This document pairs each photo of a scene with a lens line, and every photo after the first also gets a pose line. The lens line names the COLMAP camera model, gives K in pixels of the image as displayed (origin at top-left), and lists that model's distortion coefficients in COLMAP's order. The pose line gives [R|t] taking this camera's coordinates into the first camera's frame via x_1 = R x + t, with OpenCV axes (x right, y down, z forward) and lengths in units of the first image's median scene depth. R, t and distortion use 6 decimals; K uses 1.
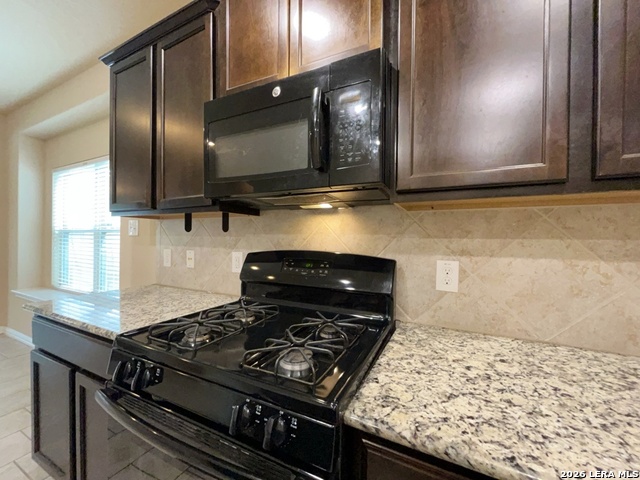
lens RADIAL K [[259.9, 0, 317.9], [0, 259.9, 241.4], [0, 0, 1]] dist [-0.001363, 0.000397]
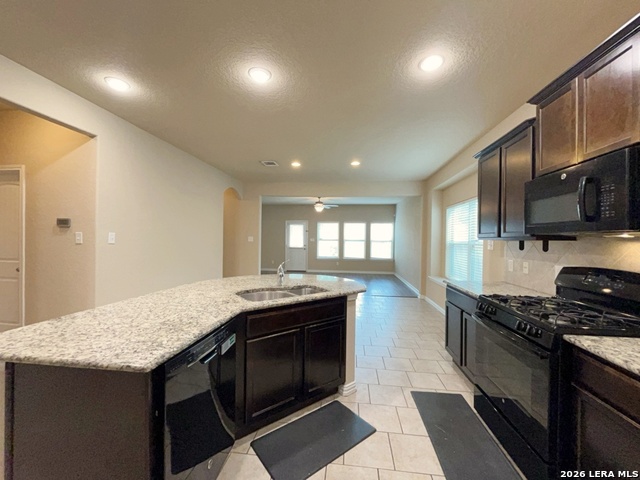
lens RADIAL K [[259.9, 0, 319.8], [0, 259.9, 241.1], [0, 0, 1]] dist [-0.001363, 0.000397]
pose [[0.343369, -0.003682, -0.939193, 0.616777], [-0.013588, 0.999868, -0.008887, -0.067542], [0.939102, 0.015813, 0.343273, -0.770336]]
